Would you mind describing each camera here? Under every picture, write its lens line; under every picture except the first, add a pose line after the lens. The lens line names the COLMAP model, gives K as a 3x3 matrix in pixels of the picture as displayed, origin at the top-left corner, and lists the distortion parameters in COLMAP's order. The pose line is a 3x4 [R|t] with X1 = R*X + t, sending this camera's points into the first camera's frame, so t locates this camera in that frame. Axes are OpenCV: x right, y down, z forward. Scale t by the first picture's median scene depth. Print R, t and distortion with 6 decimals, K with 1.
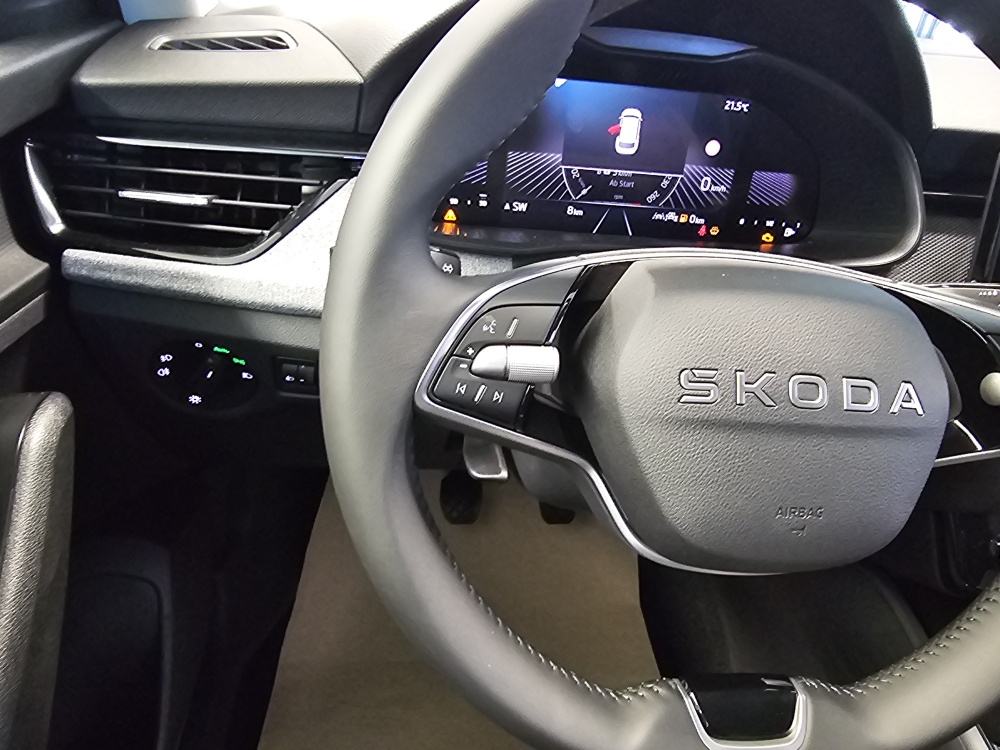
lens RADIAL K [[691.8, 0, 496.5], [0, 691.8, 368.0], [0, 0, 1]] dist [0.002129, 0.001635]
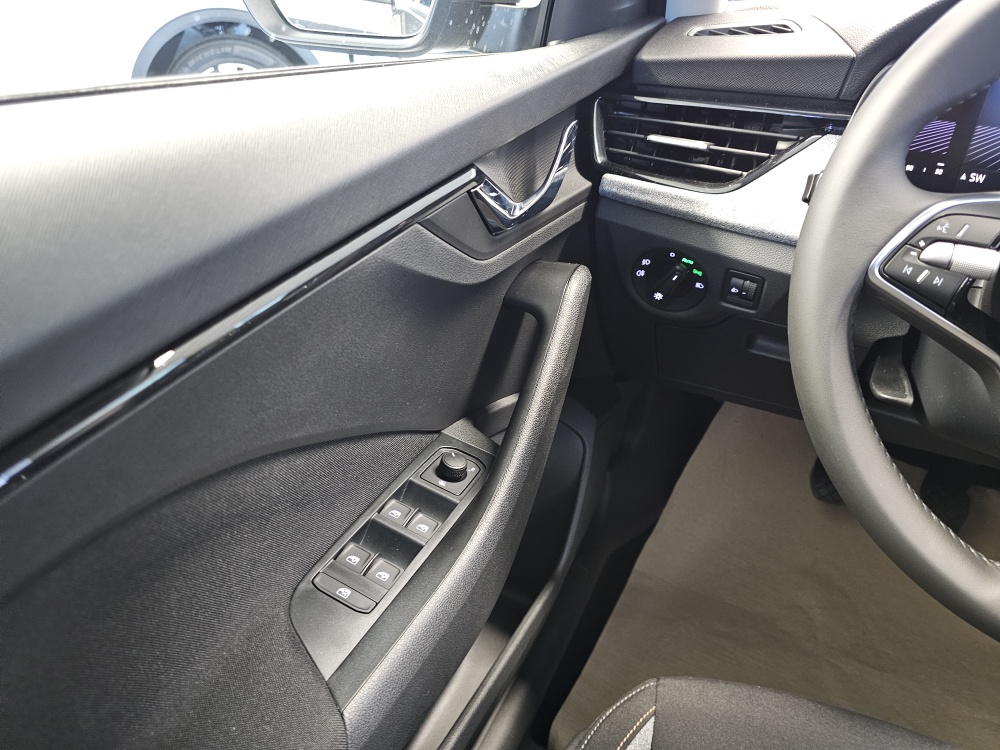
lens RADIAL K [[693.2, 0, 496.9], [0, 693.2, 373.9], [0, 0, 1]] dist [0.047885, -0.056917]
pose [[0.854034, 0.203368, -0.478819, -0.025776], [-0.210017, 0.976866, 0.040311, 0.213187], [0.475940, 0.066132, 0.876988, -0.341739]]
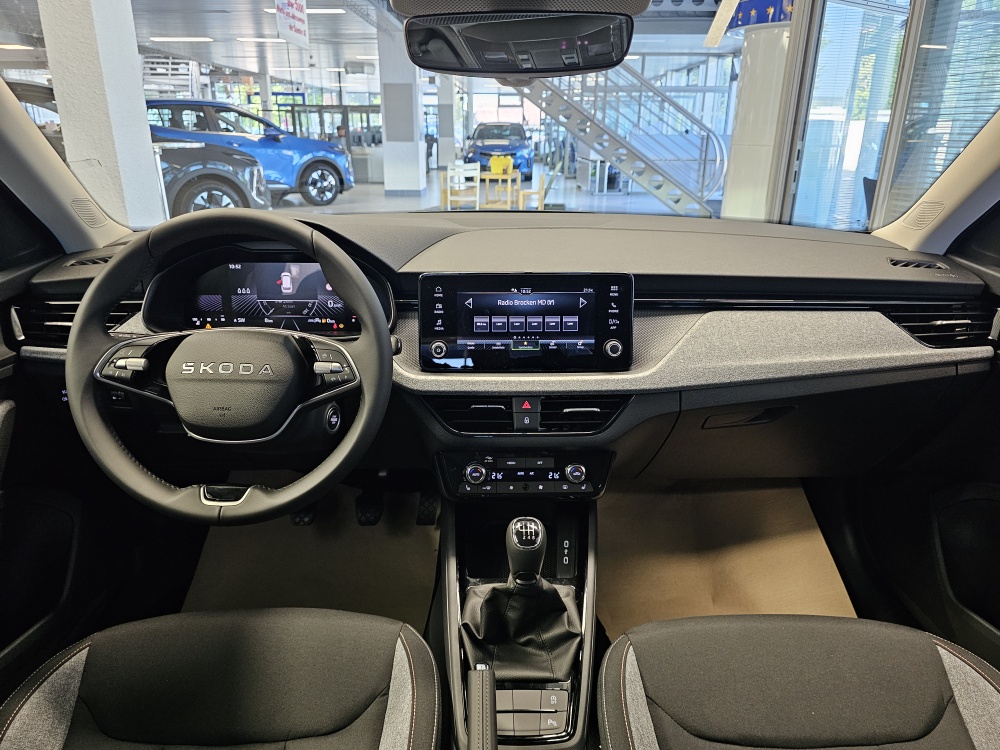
lens RADIAL K [[680.1, 0, 502.4], [0, 680.1, 375.8], [0, 0, 1]] dist [0.053139, -0.061294]
pose [[0.992182, -0.059579, -0.109661, 1.274896], [0.038733, 0.982305, -0.183237, 0.425785], [0.118638, 0.177556, 0.976933, -1.124451]]
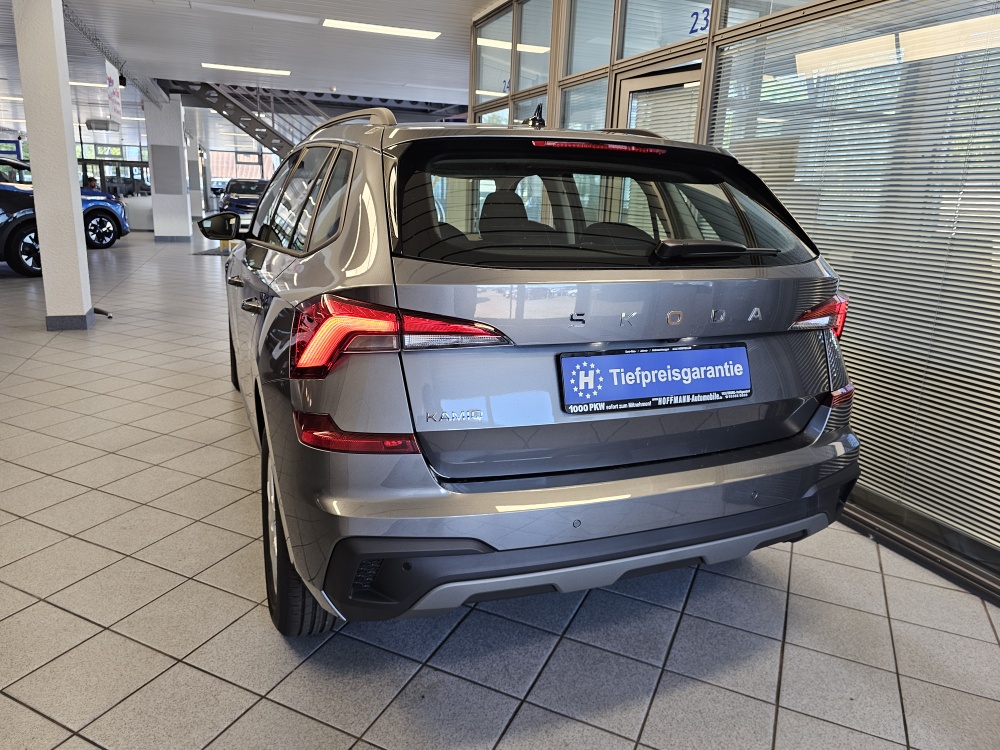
lens RADIAL K [[677.2, 0, 503.5], [0, 677.2, 359.8], [0, 0, 1]] dist [0.055407, -0.049409]
pose [[0.953834, -0.134742, 0.268414, -0.247065], [0.199677, 0.952091, -0.231629, 3.796683], [-0.224345, 0.274532, 0.935041, -7.642021]]
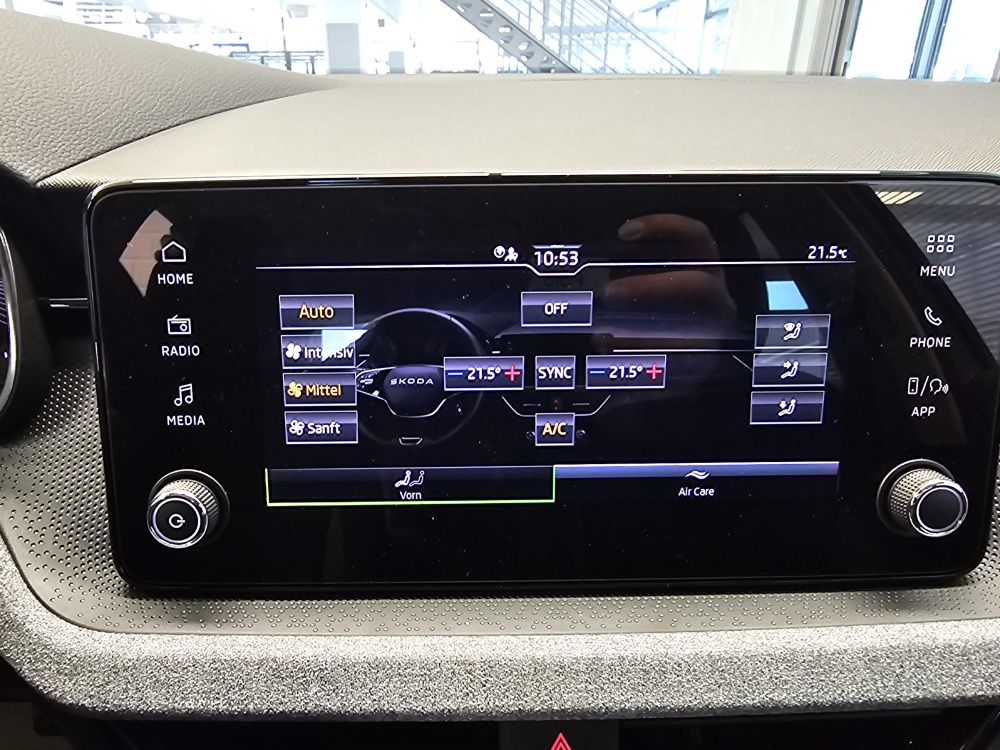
lens RADIAL K [[685.8, 0, 451.4], [0, 685.8, 385.6], [0, 0, 1]] dist [-0.001126, -0.001135]
pose [[0.990486, -0.057954, -0.124818, 1.099081], [0.043582, 0.992416, -0.114939, -0.116558], [0.130533, 0.108405, 0.985500, 0.552263]]
